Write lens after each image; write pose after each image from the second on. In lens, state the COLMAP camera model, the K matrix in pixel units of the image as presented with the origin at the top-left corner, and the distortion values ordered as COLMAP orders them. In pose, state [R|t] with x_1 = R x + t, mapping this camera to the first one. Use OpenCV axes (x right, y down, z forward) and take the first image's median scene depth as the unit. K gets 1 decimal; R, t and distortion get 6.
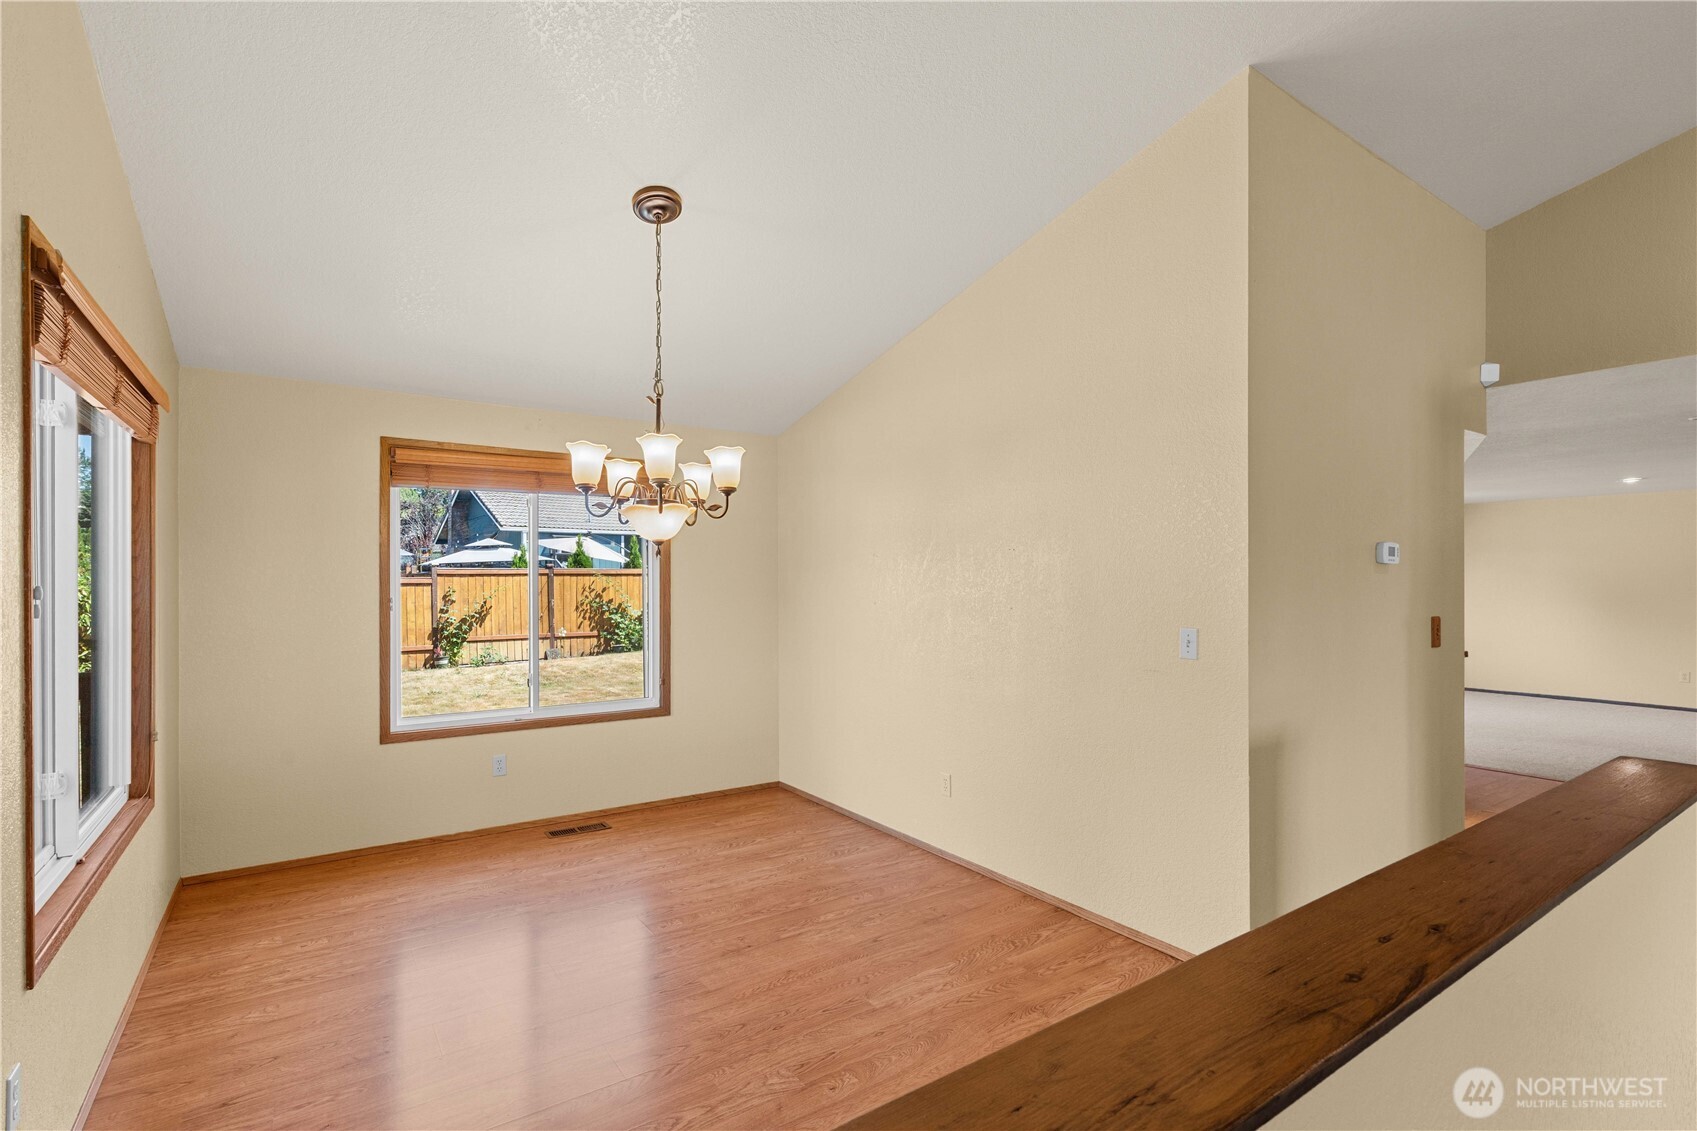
lens RADIAL K [[781.5, 0, 847.9], [0, 781.5, 578.4], [0, 0, 1]] dist [-0.003840, -0.000021]
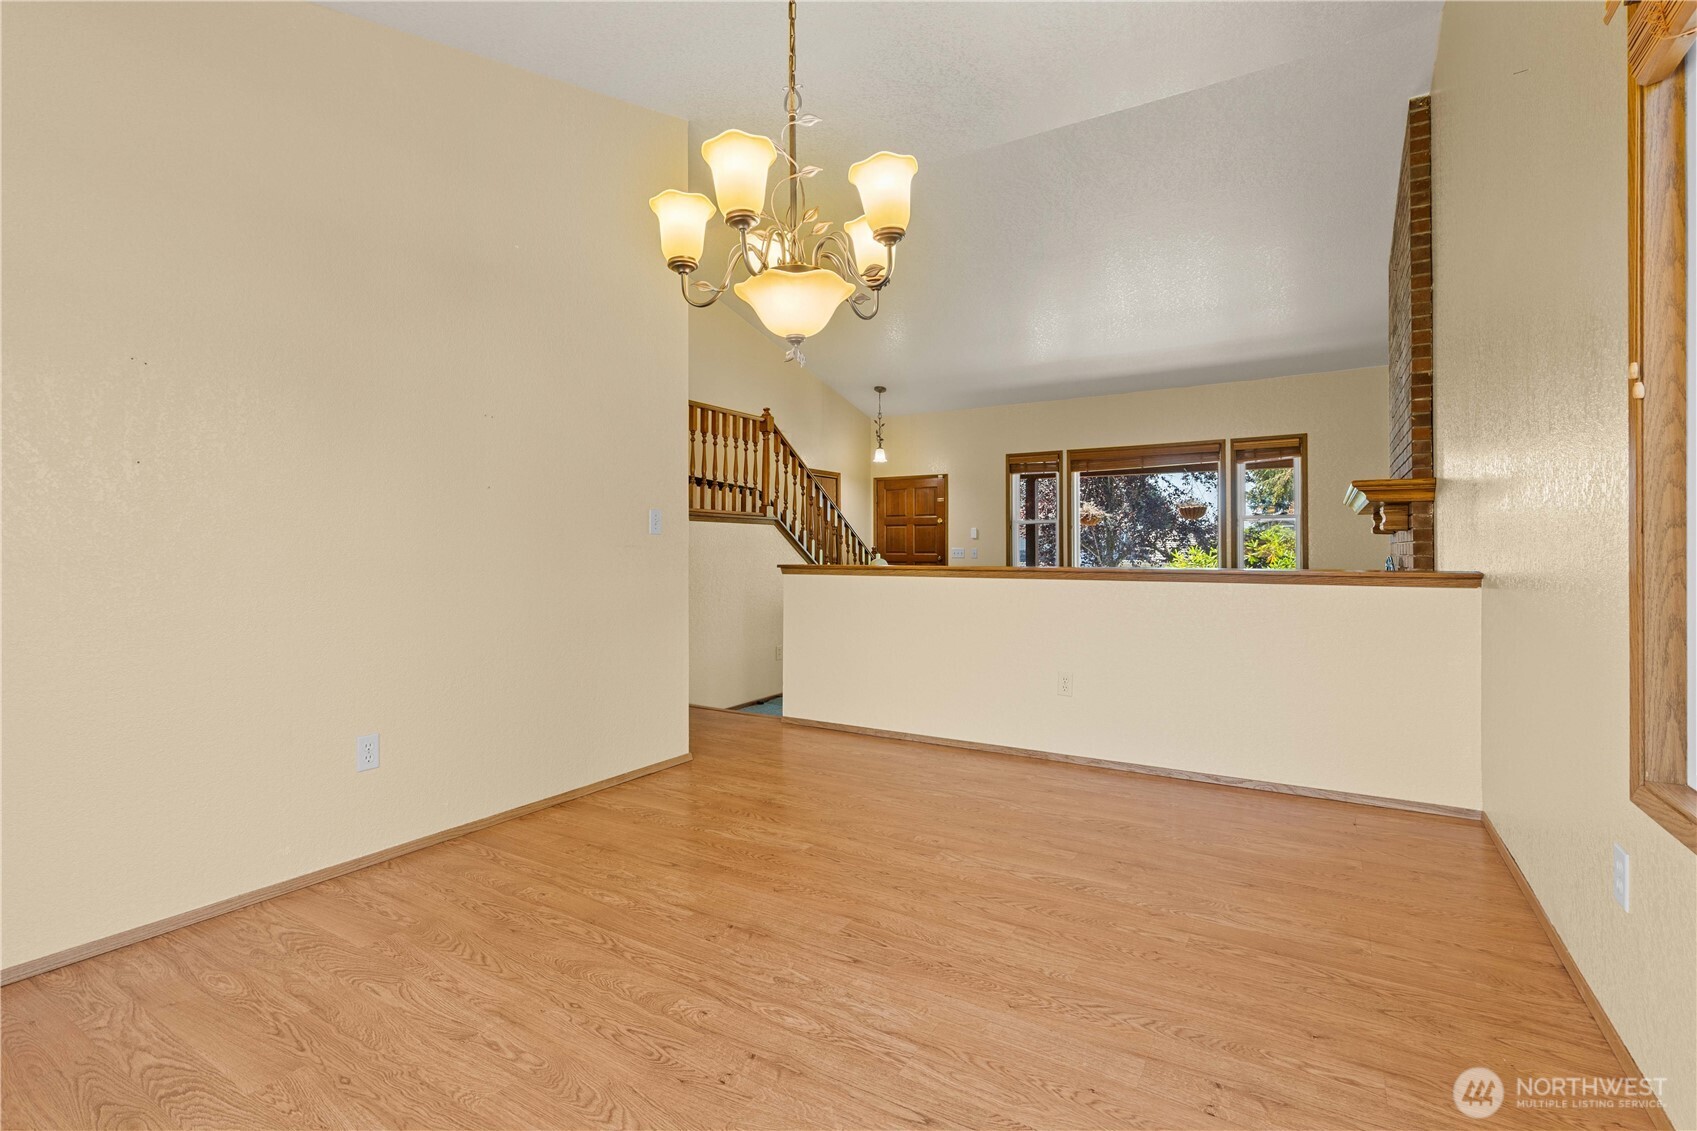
lens RADIAL K [[781.5, 0, 857.5], [0, 781.5, 554.1], [0, 0, 1]] dist [-0.003840, -0.000021]
pose [[-0.404824, -0.006616, 0.914371, -0.720100], [-0.001539, 0.999977, 0.006555, 0.117045], [-0.914393, 0.001247, -0.404825, 1.046419]]
